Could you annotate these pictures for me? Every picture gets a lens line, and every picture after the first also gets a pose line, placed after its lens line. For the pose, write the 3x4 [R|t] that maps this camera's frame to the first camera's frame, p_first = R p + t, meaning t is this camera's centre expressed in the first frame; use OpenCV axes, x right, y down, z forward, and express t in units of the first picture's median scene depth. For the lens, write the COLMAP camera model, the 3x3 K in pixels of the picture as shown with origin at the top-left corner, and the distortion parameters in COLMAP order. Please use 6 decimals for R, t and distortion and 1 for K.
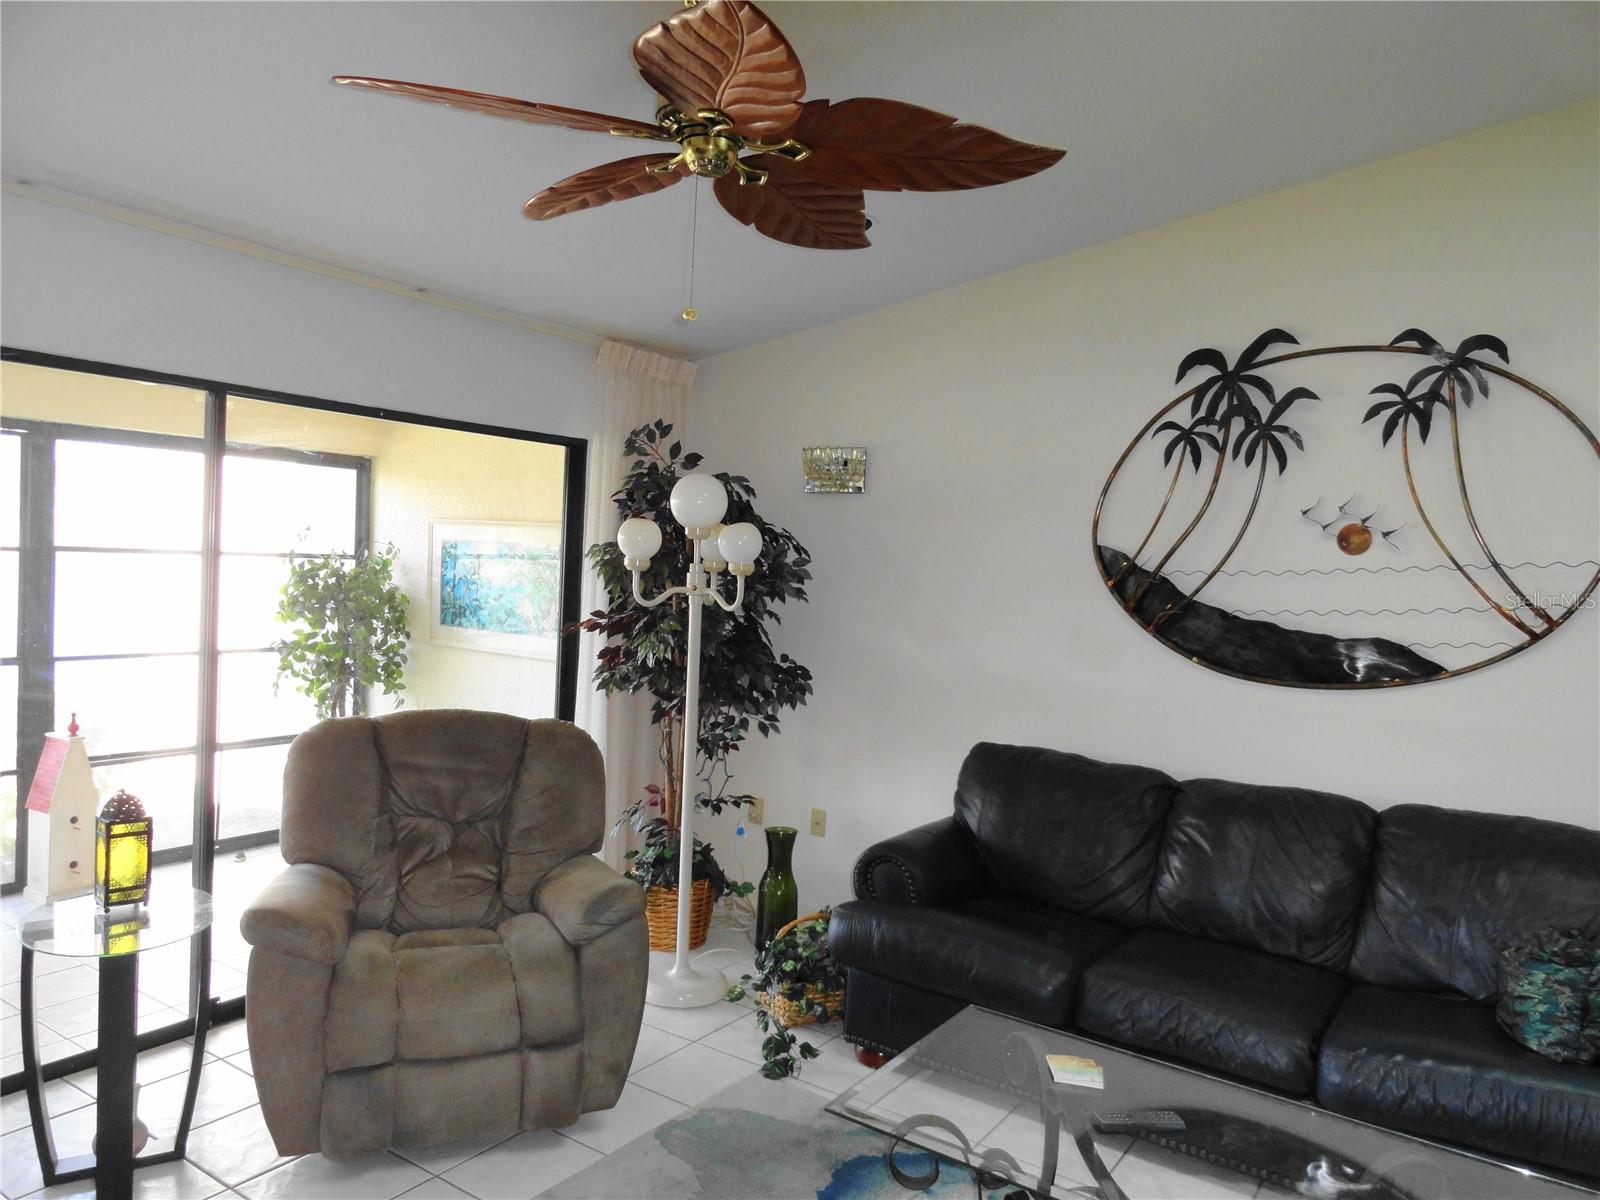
lens RADIAL K [[1097.9, 0, 800.0], [0, 1097.9, 600.0], [0, 0, 1]] dist [-0.005002, 0.000754]
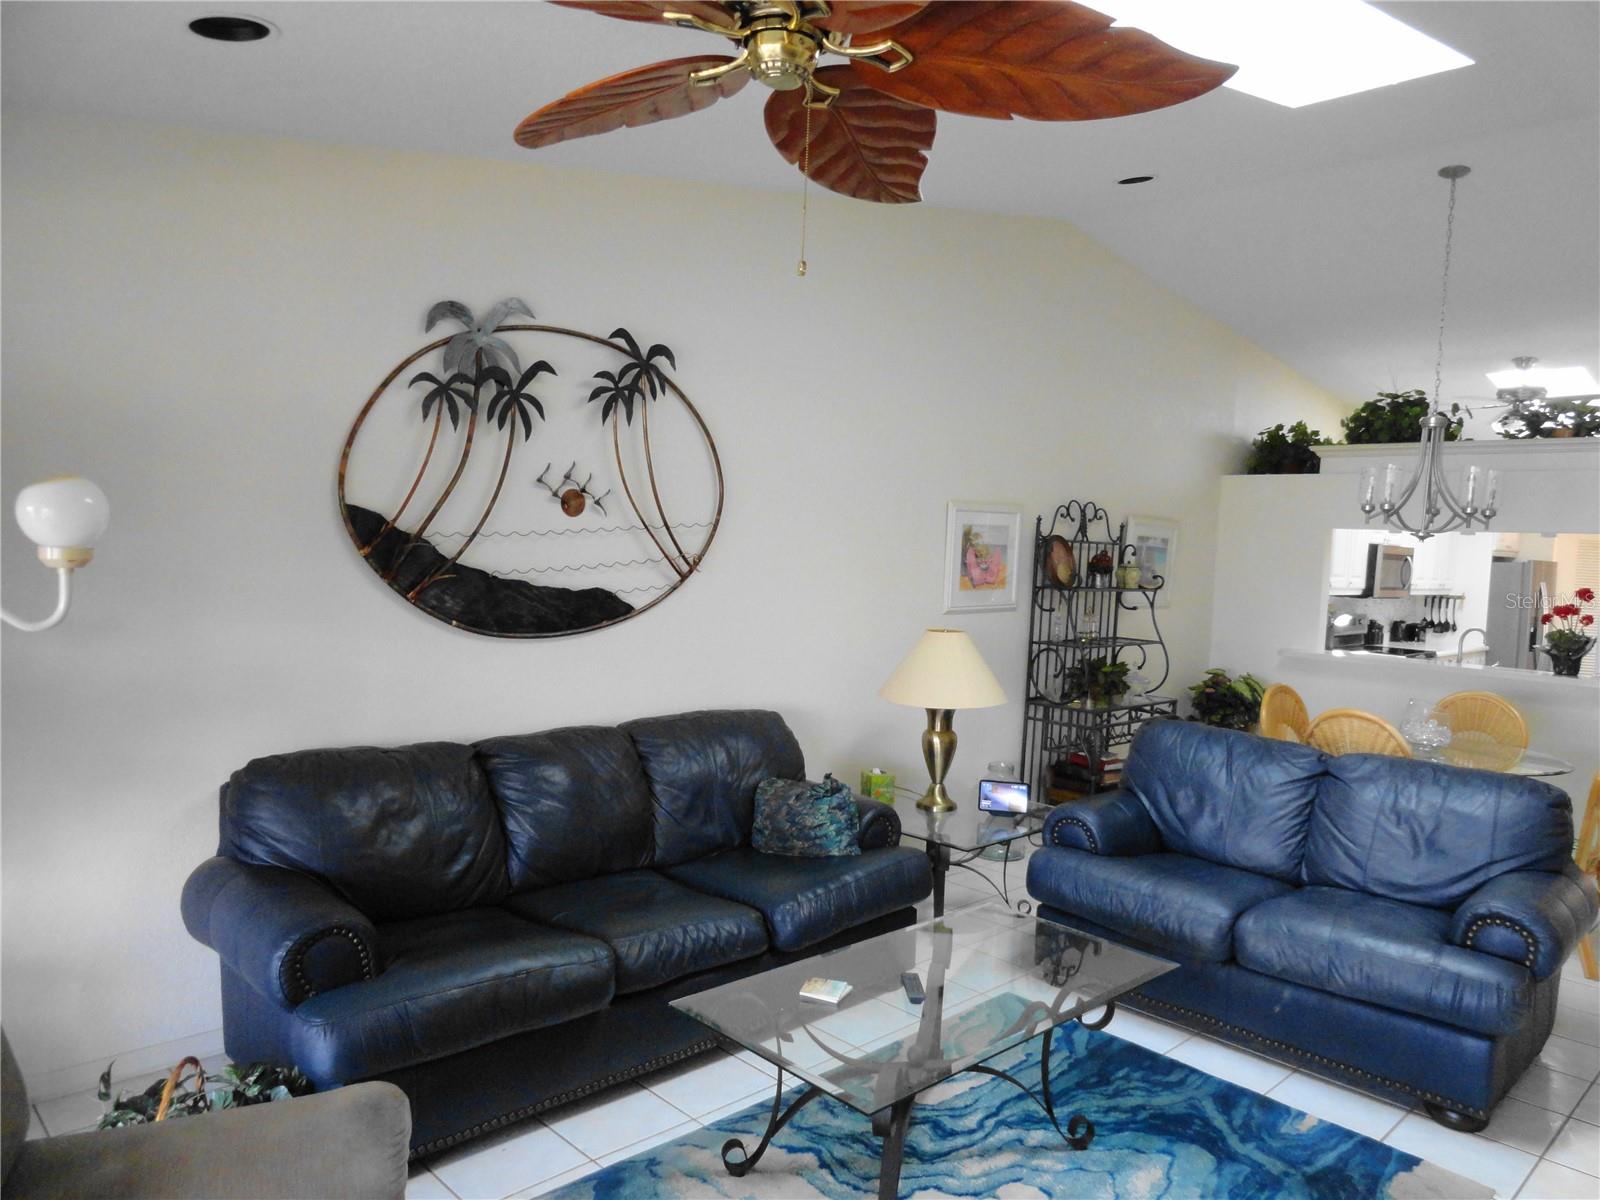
lens RADIAL K [[1109.2, 0, 801.7], [0, 1109.2, 592.9], [0, 0, 1]] dist [0.002275, -0.000496]
pose [[0.198922, -0.088695, 0.975993, -0.593957], [0.003312, 0.995951, 0.089833, -0.066214], [-0.980010, -0.014638, 0.198411, 0.548071]]
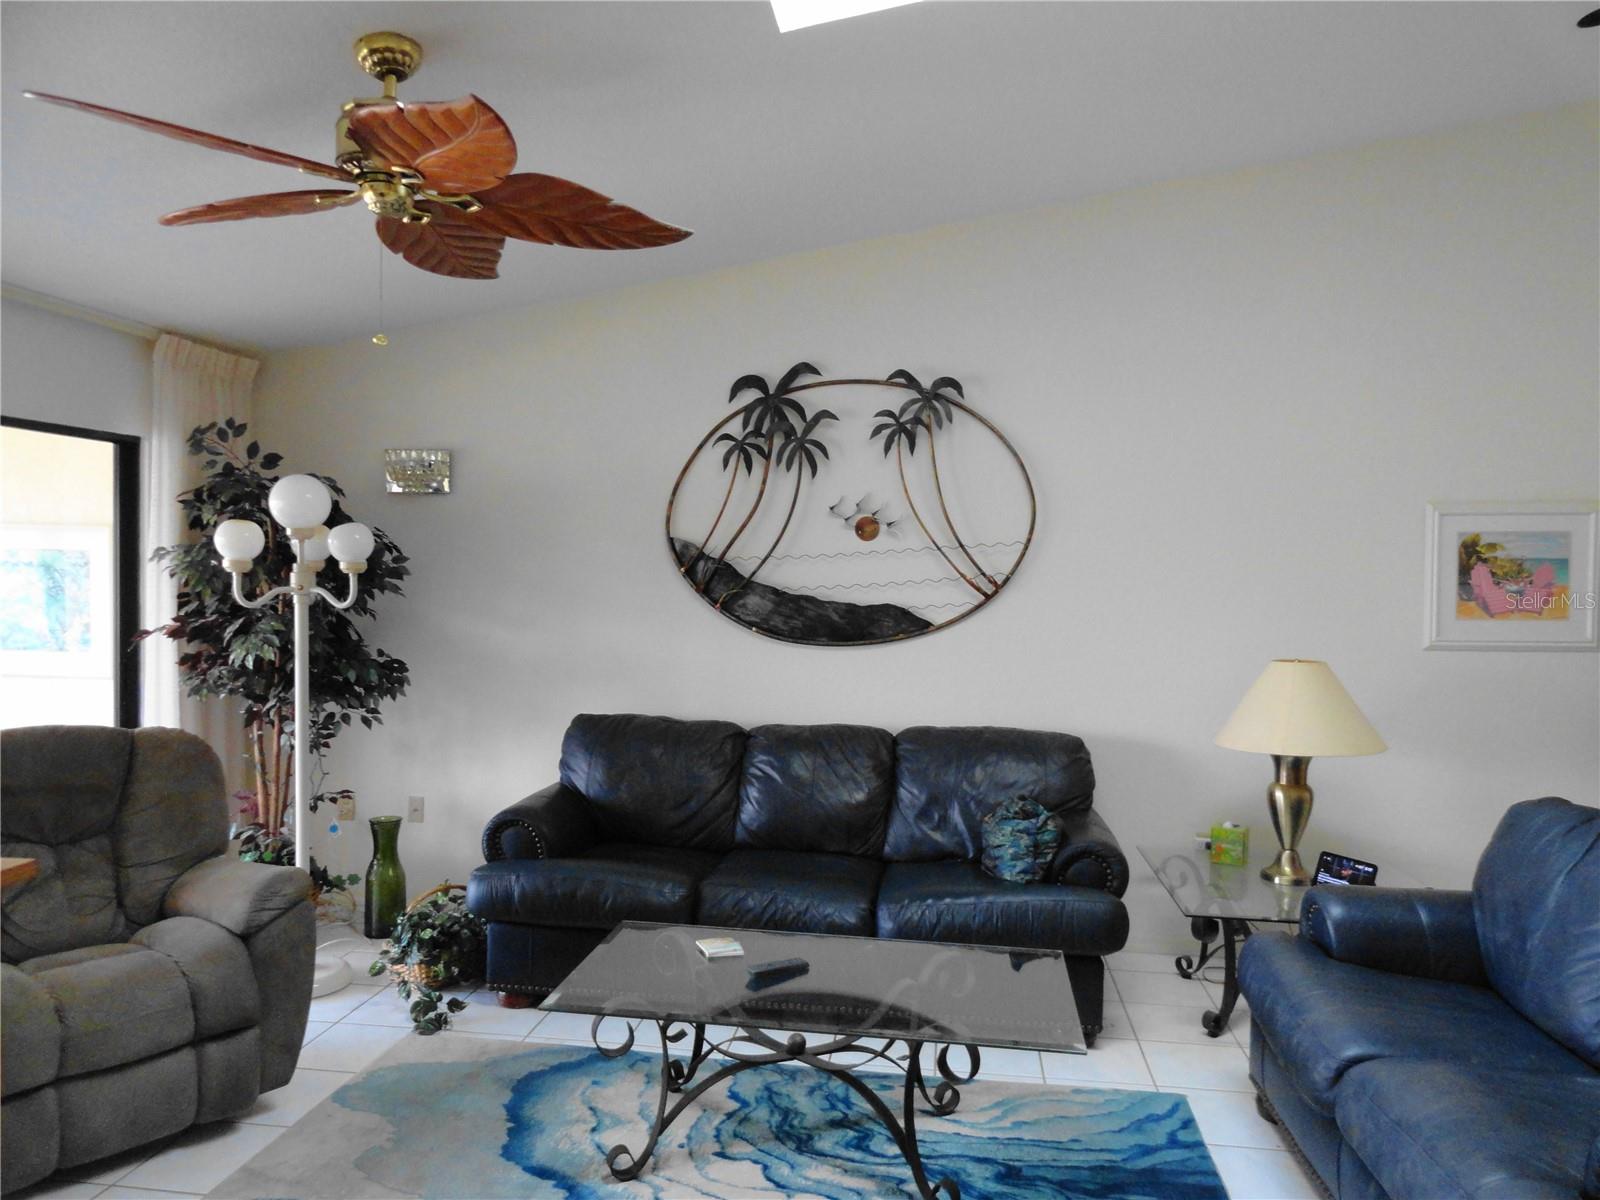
lens RADIAL K [[1102.4, 0, 805.8], [0, 1102.4, 595.3], [0, 0, 1]] dist [-0.000434, 0.003340]
pose [[0.893903, -0.043280, 0.446166, -0.147941], [0.043110, 0.999015, 0.010535, 0.006579], [-0.446183, 0.009817, 0.894888, -0.137009]]
